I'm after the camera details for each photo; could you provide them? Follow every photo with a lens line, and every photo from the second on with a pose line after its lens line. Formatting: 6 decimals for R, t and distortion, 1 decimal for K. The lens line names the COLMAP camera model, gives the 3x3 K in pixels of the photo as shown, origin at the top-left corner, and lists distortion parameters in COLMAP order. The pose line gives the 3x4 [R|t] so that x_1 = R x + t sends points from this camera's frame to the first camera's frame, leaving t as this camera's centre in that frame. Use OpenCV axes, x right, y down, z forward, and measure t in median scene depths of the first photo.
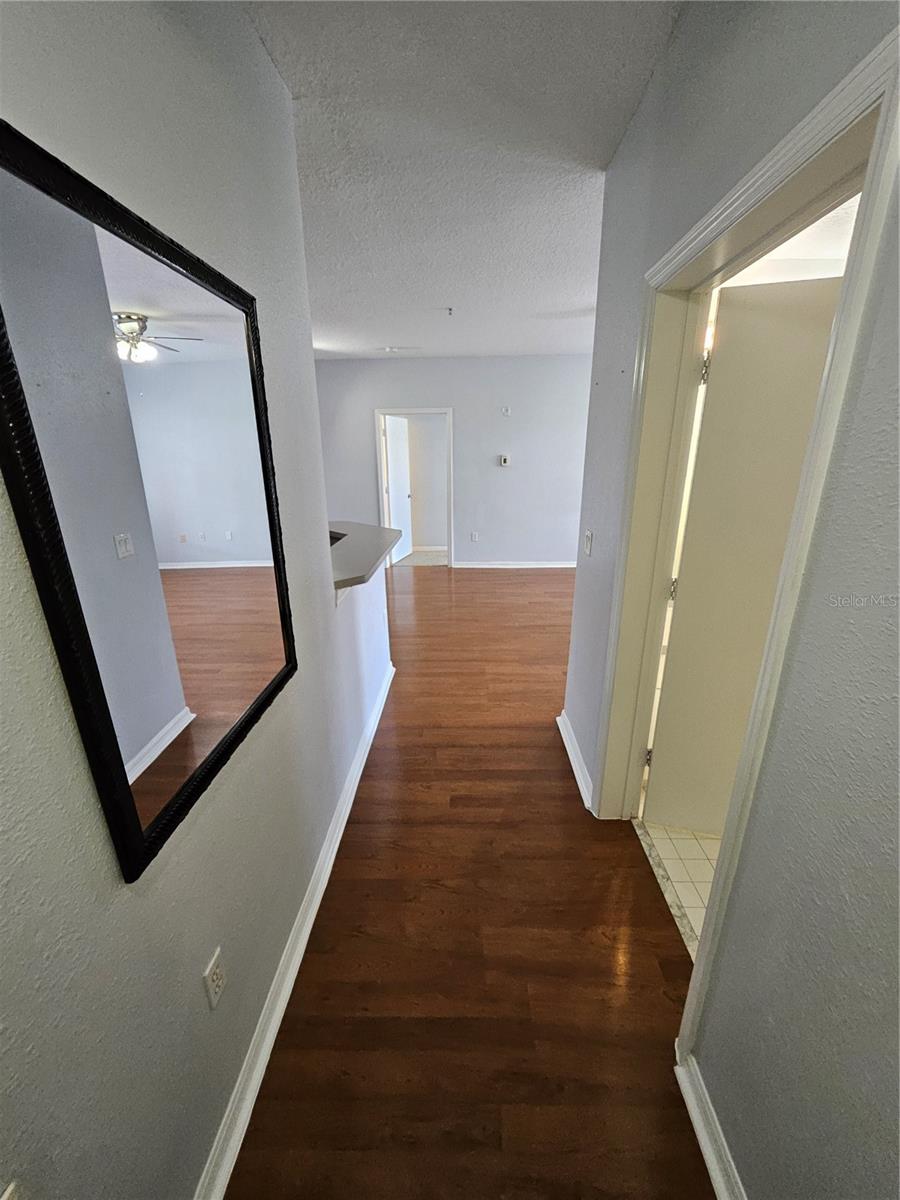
lens RADIAL K [[476.0, 0, 450.6], [0, 476.0, 608.9], [0, 0, 1]] dist [-0.006169, 0.001179]
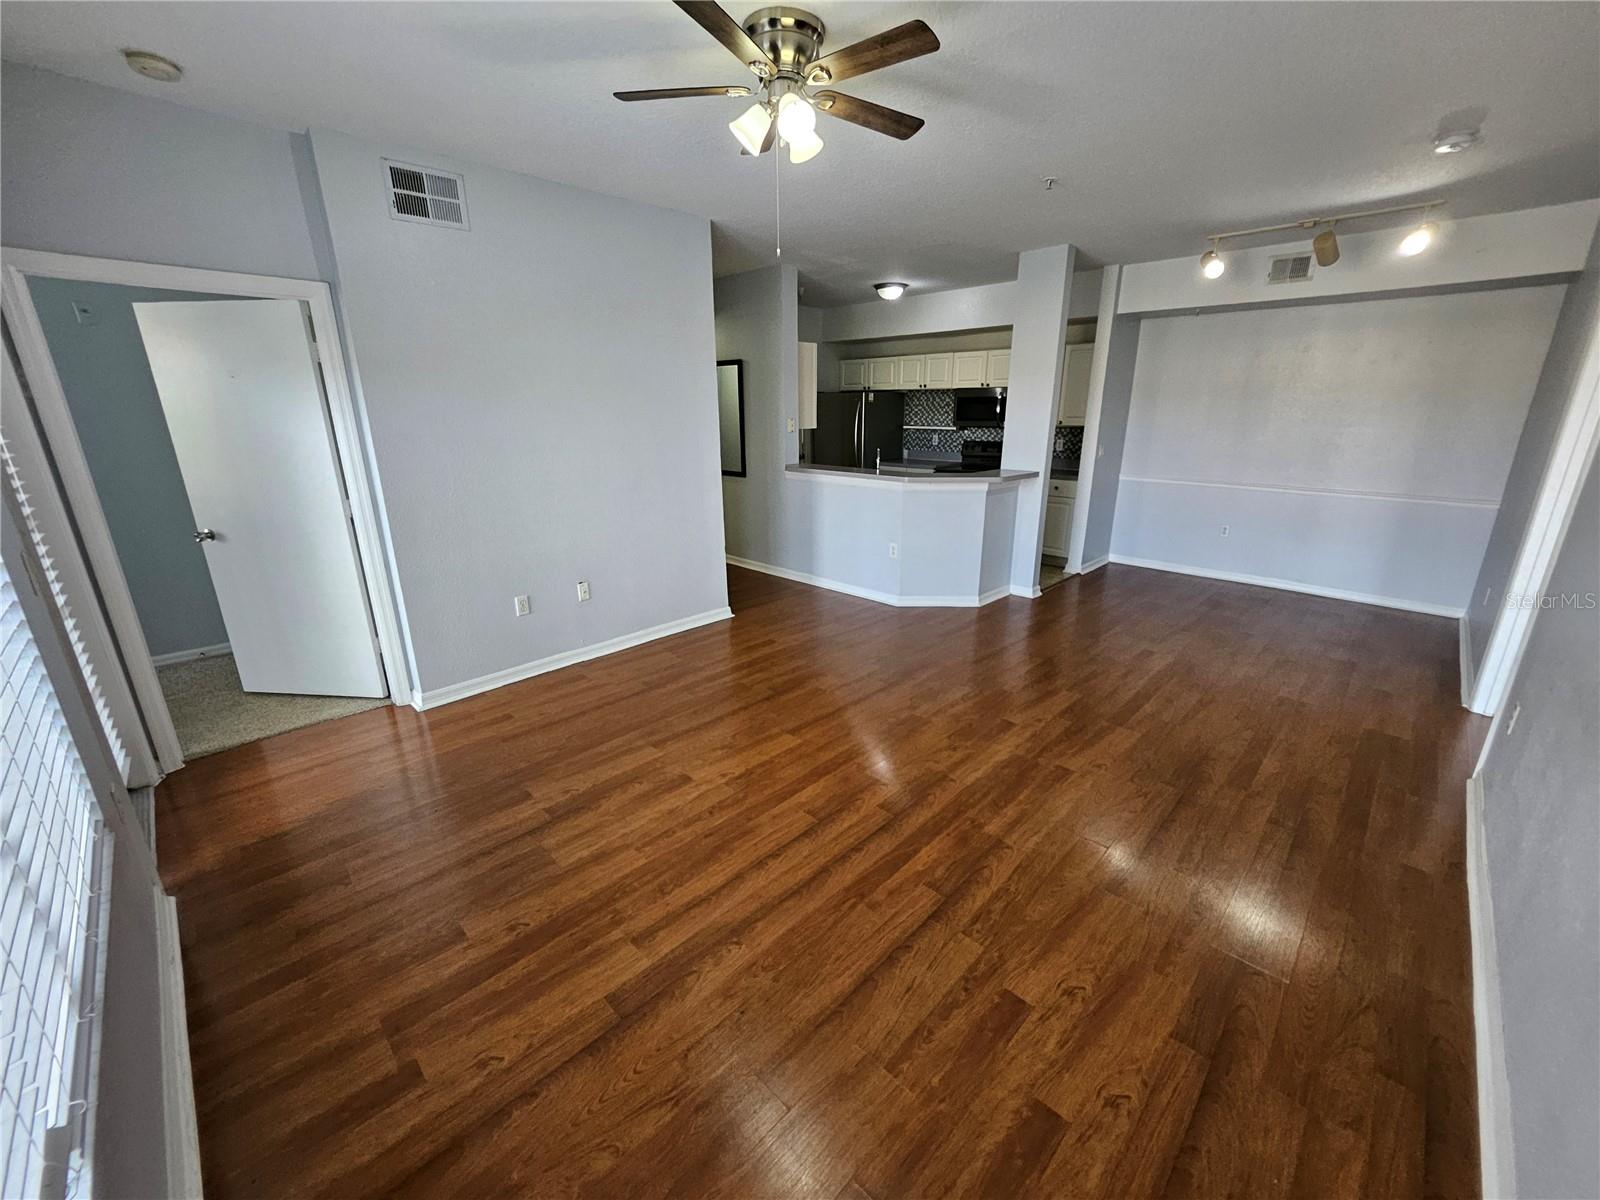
lens RADIAL K [[634.6, 0, 807.4], [0, 634.6, 599.4], [0, 0, 1]] dist [-0.006169, 0.001179]
pose [[-0.675909, 0.226812, -0.701216, 0.584860], [-0.219462, 0.846357, 0.485300, -0.308789], [0.703551, 0.481909, -0.522283, 0.923422]]
